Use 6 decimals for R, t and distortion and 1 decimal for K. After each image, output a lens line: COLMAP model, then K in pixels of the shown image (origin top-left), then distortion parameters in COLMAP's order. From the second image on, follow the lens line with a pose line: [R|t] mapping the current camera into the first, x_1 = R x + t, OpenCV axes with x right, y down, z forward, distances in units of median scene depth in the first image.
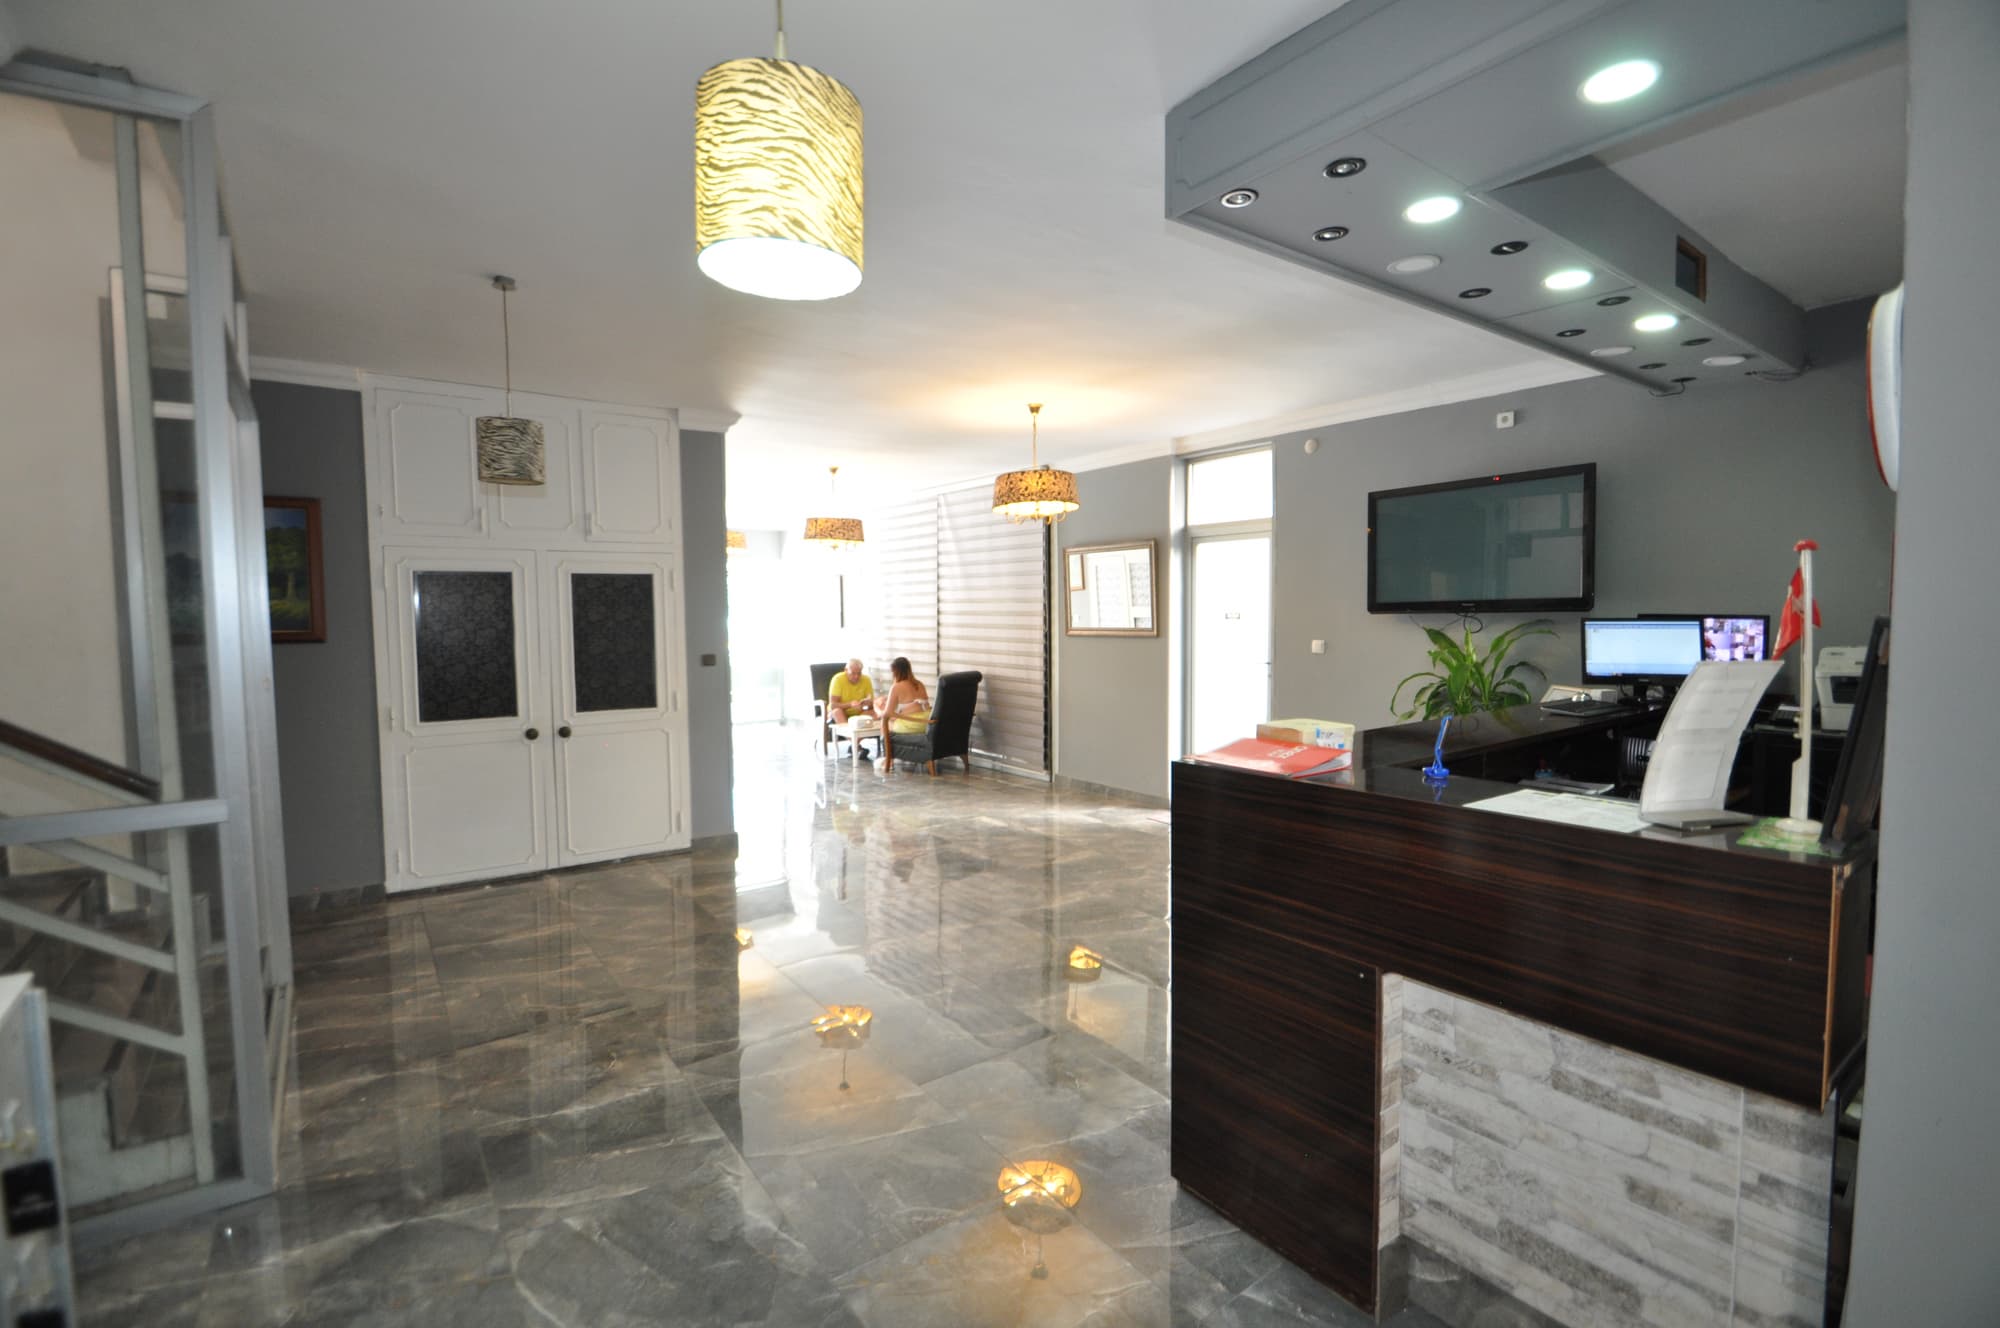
lens RADIAL K [[877.0, 0, 1002.2], [0, 877.0, 655.6], [0, 0, 1]] dist [0.007452, -0.012553]
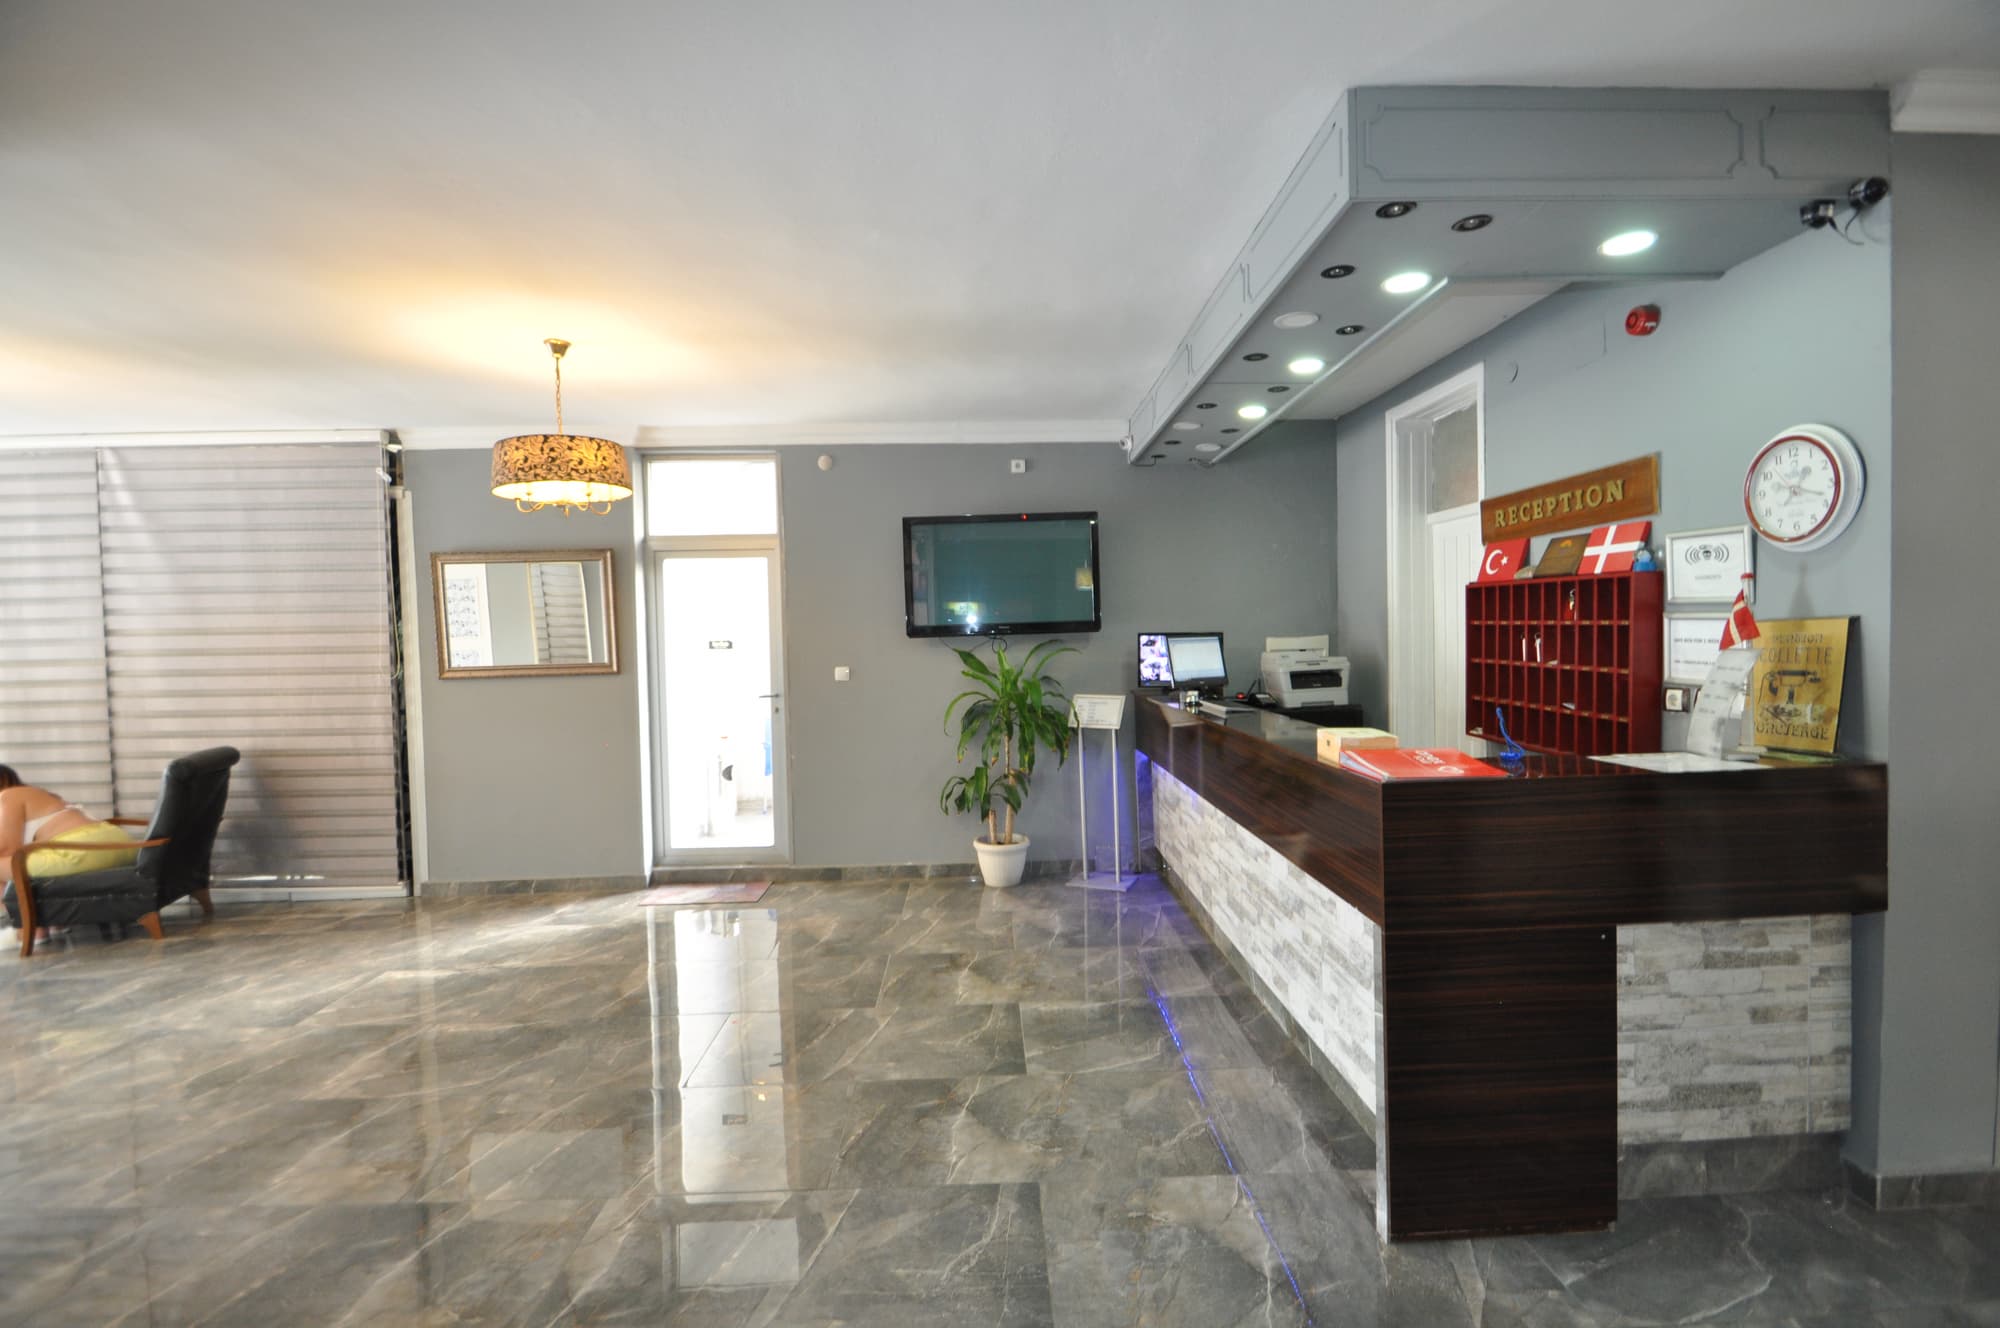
lens RADIAL K [[877.0, 0, 996.6], [0, 877.0, 656.9], [0, 0, 1]] dist [0.007452, -0.012553]
pose [[0.577905, -0.029856, 0.815558, -0.341074], [0.060300, 0.998161, -0.006189, -0.013850], [-0.813874, 0.052755, 0.578642, 0.338663]]
